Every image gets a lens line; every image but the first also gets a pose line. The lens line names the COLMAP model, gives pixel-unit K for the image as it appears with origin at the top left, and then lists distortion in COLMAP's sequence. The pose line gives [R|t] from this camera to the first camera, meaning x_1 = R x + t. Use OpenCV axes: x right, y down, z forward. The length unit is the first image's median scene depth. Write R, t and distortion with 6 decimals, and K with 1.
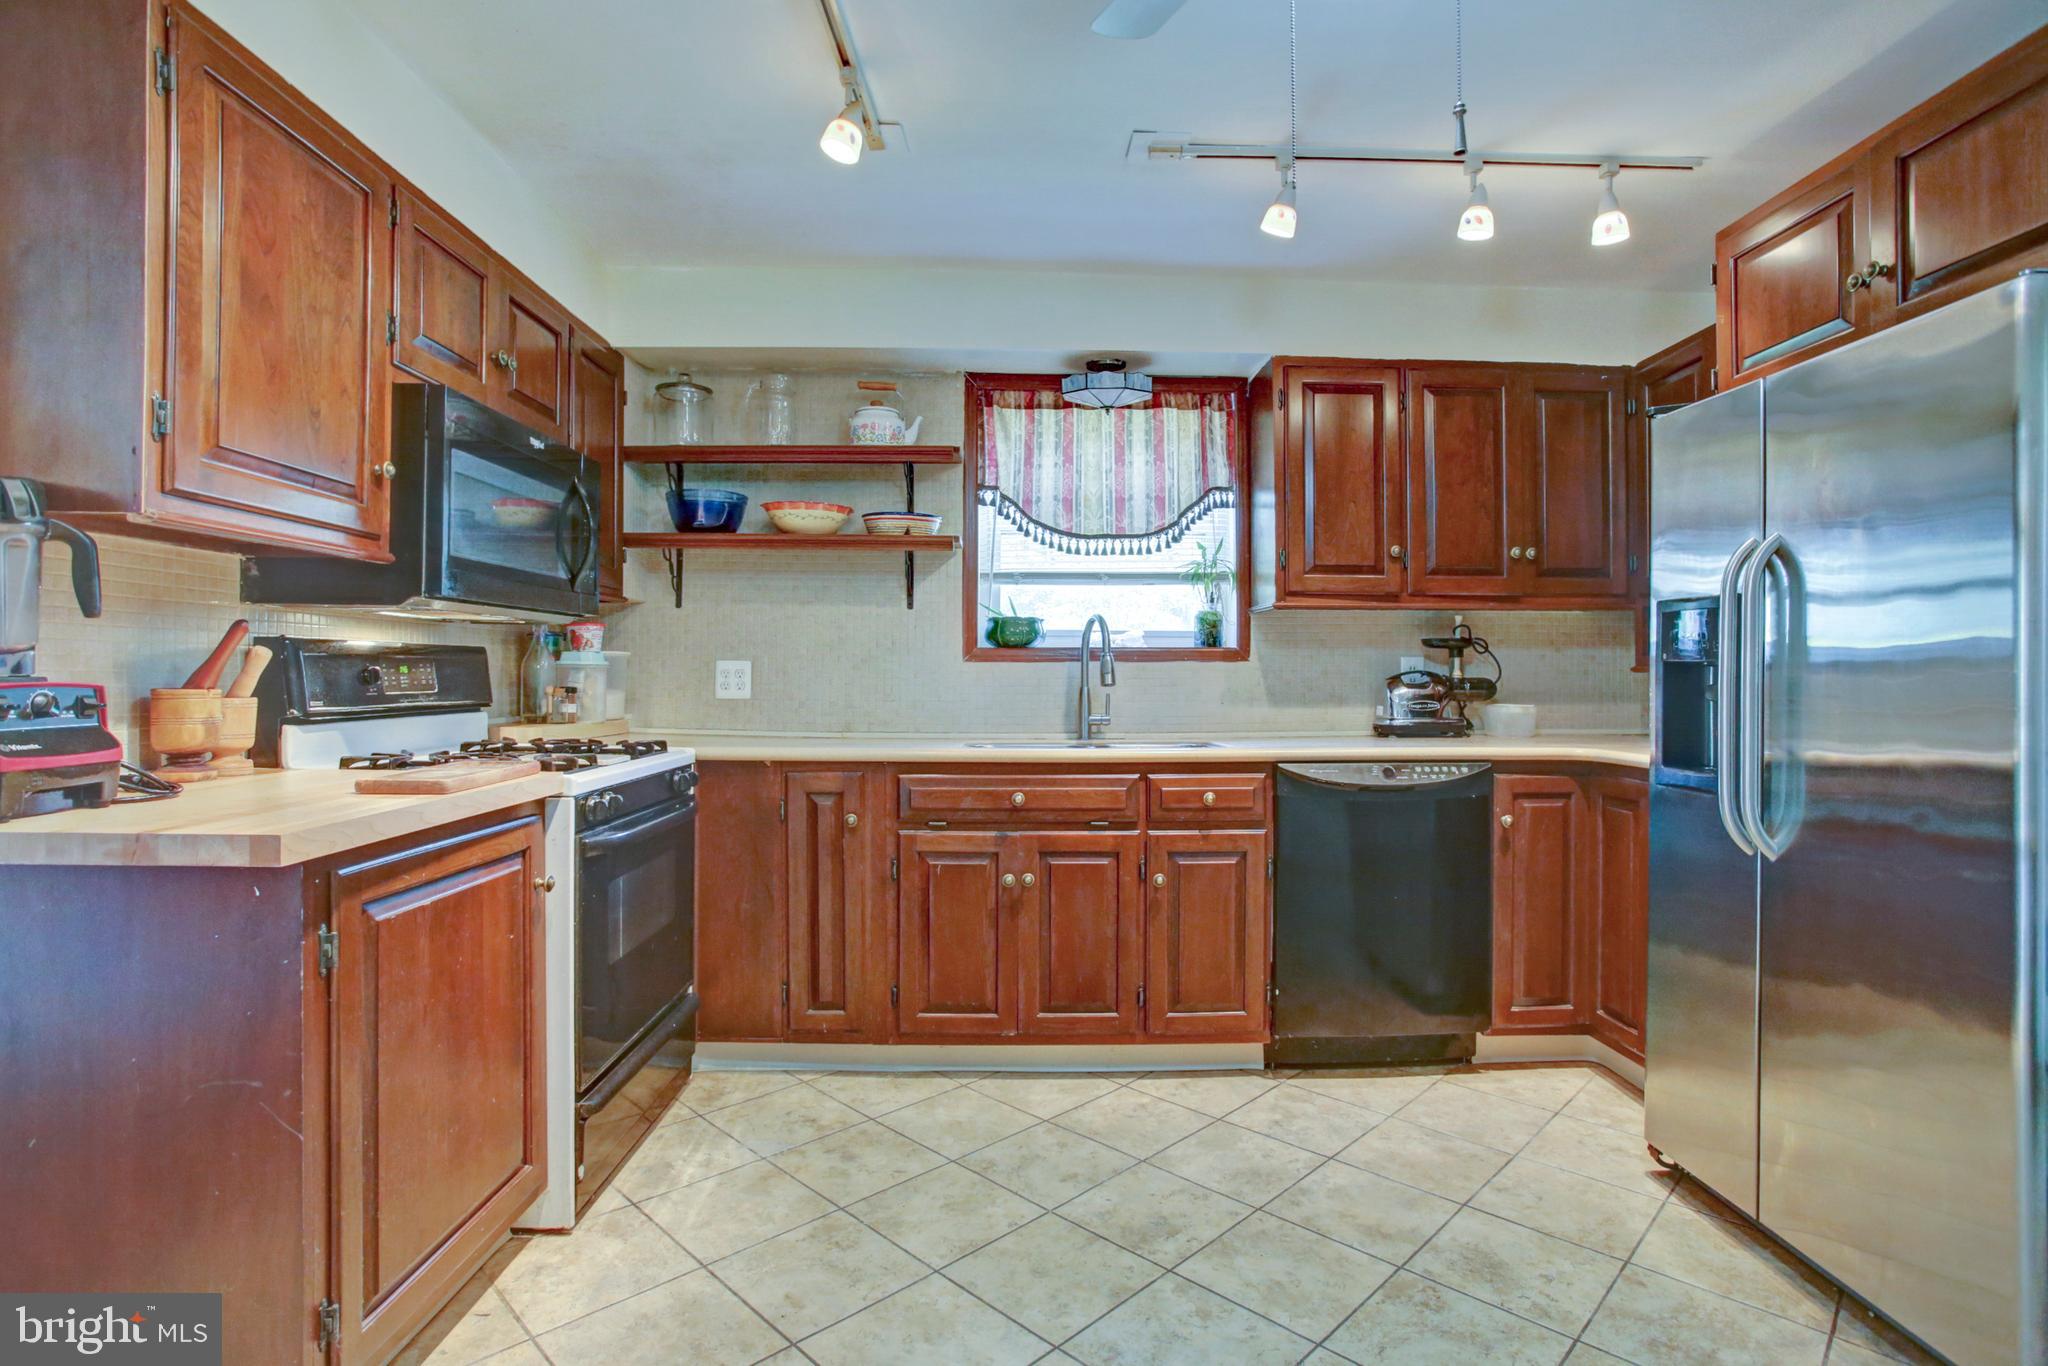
lens RADIAL K [[1014.1, 0, 1032.2], [0, 1014.1, 669.5], [0, 0, 1]] dist [-0.064090, 0.025489]
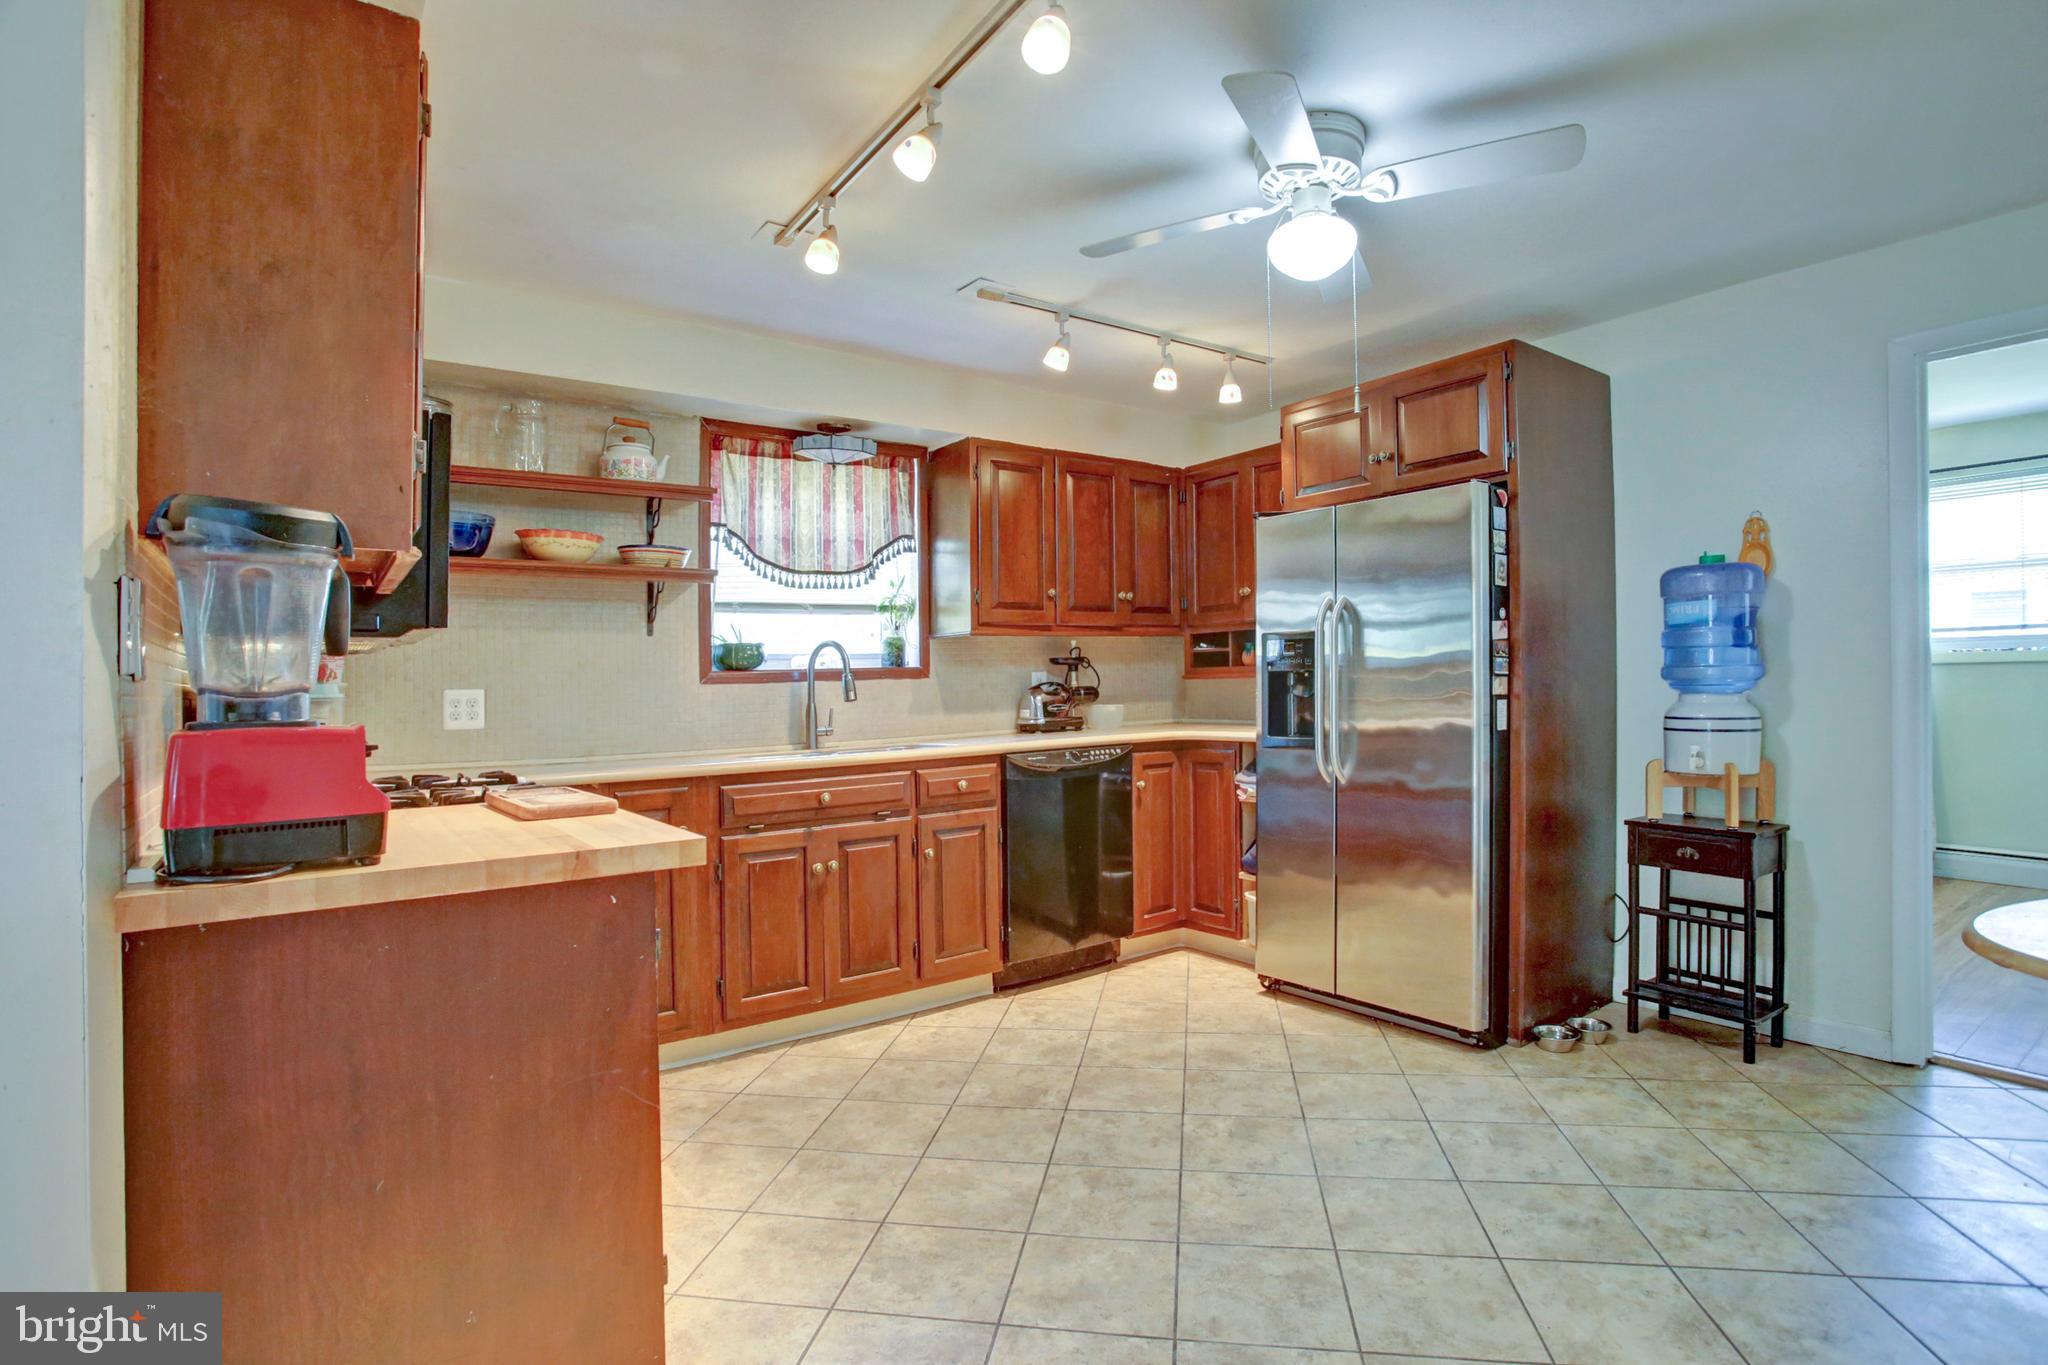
lens RADIAL K [[1014.1, 0, 1028.6], [0, 1014.1, 692.9], [0, 0, 1]] dist [-0.064090, 0.025489]
pose [[0.821861, -0.032531, 0.568758, -0.475404], [0.028564, 0.999466, 0.015890, -0.007096], [-0.568971, 0.003187, 0.822351, -0.099268]]
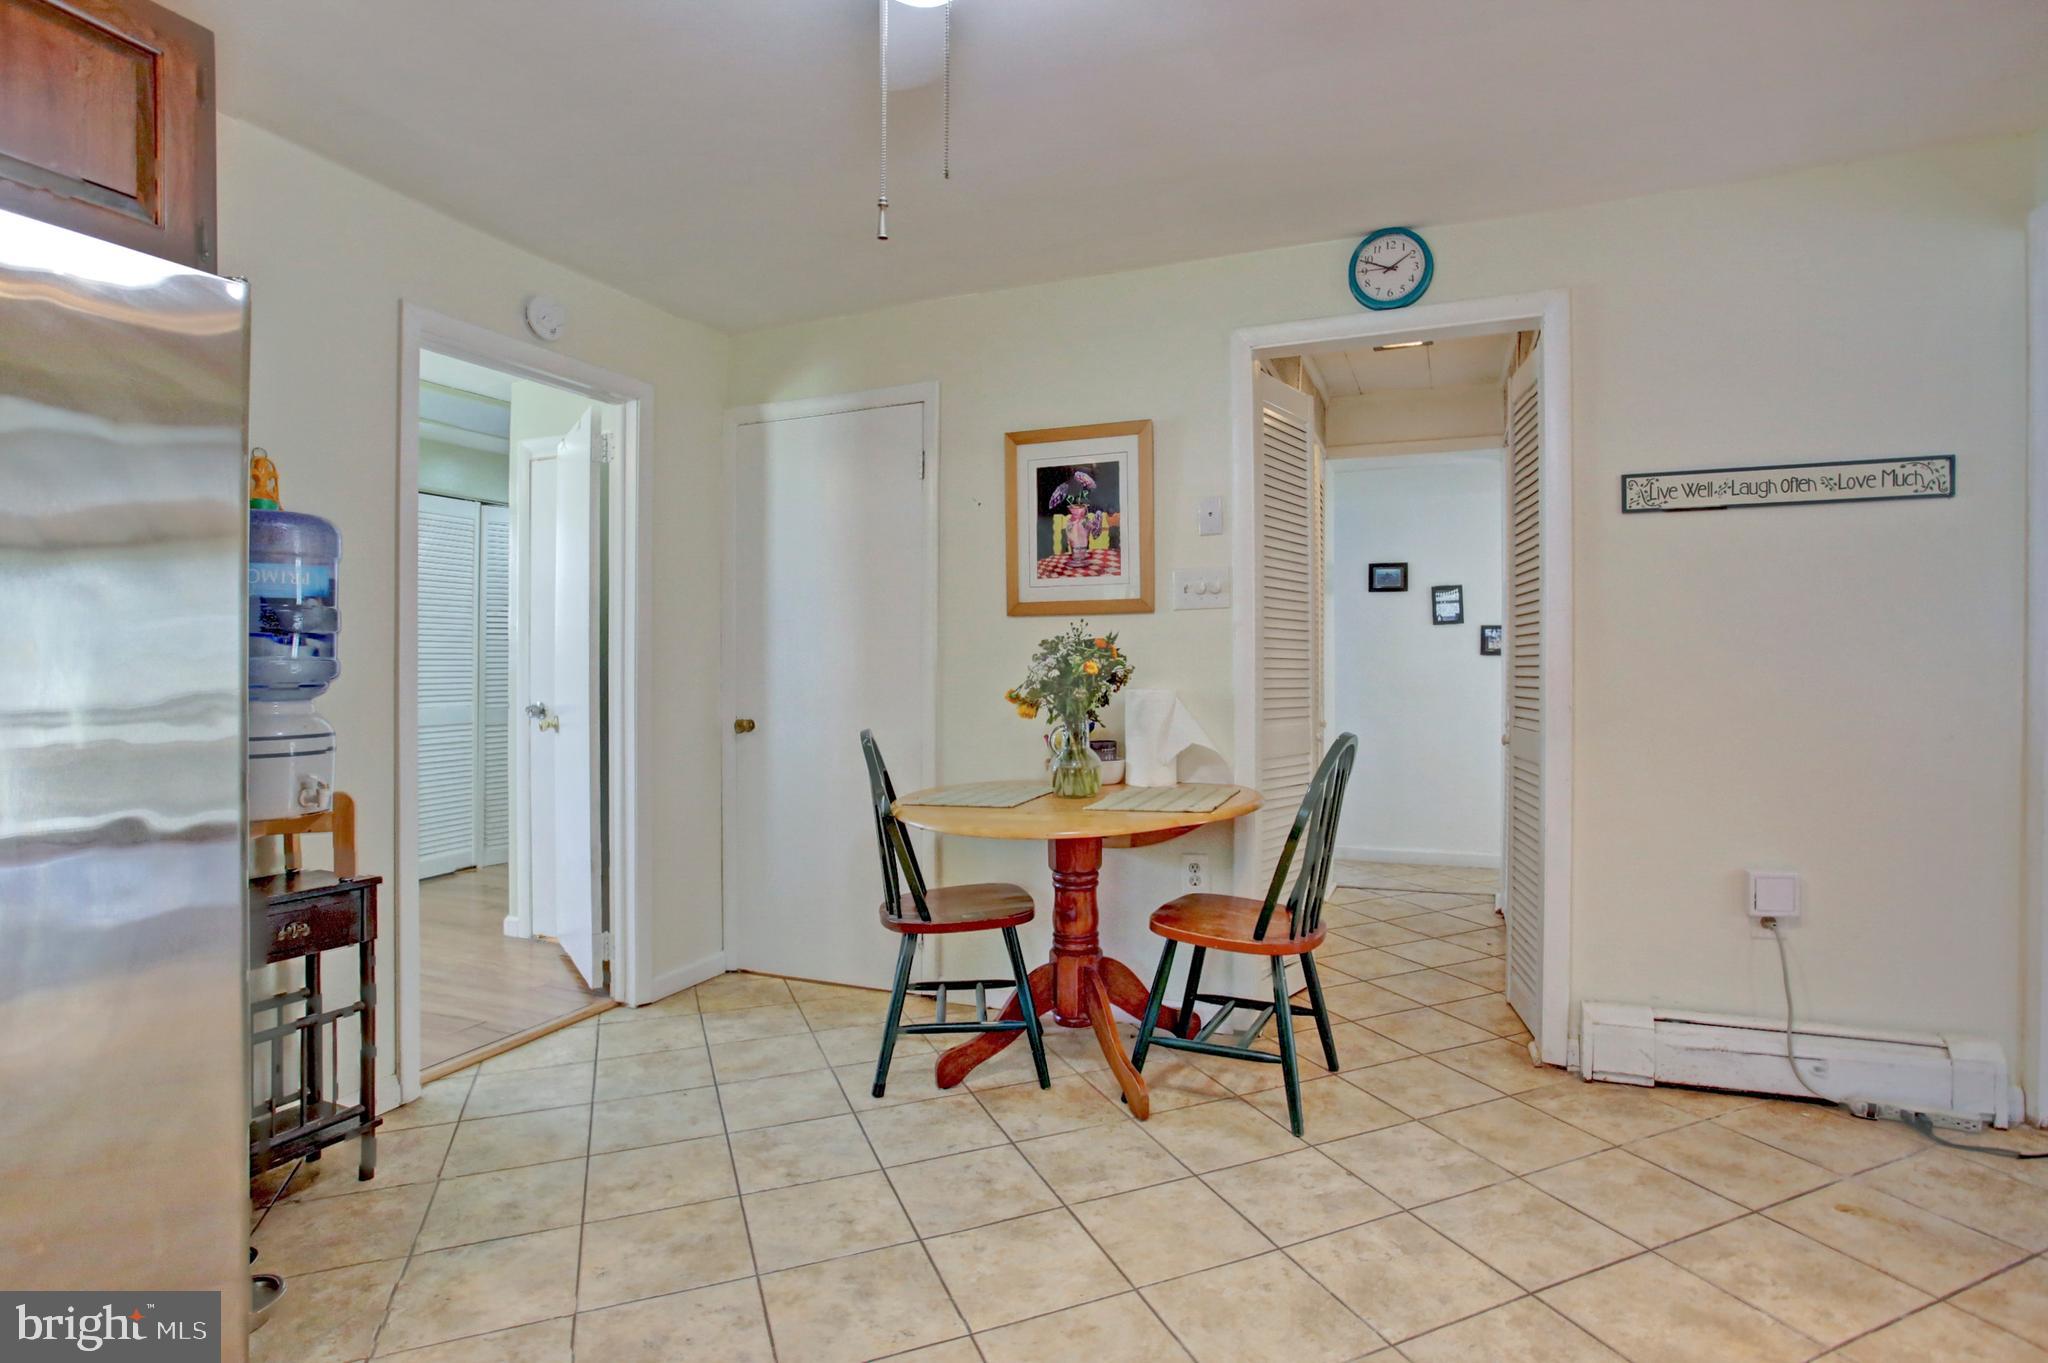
lens RADIAL K [[1014.1, 0, 1043.2], [0, 1014.1, 662.5], [0, 0, 1]] dist [-0.064090, 0.025489]
pose [[-0.916652, 0.004794, 0.399657, -0.099034], [0.005676, 0.999983, 0.001024, 0.003967], [-0.399645, 0.003207, -0.916664, 0.823932]]
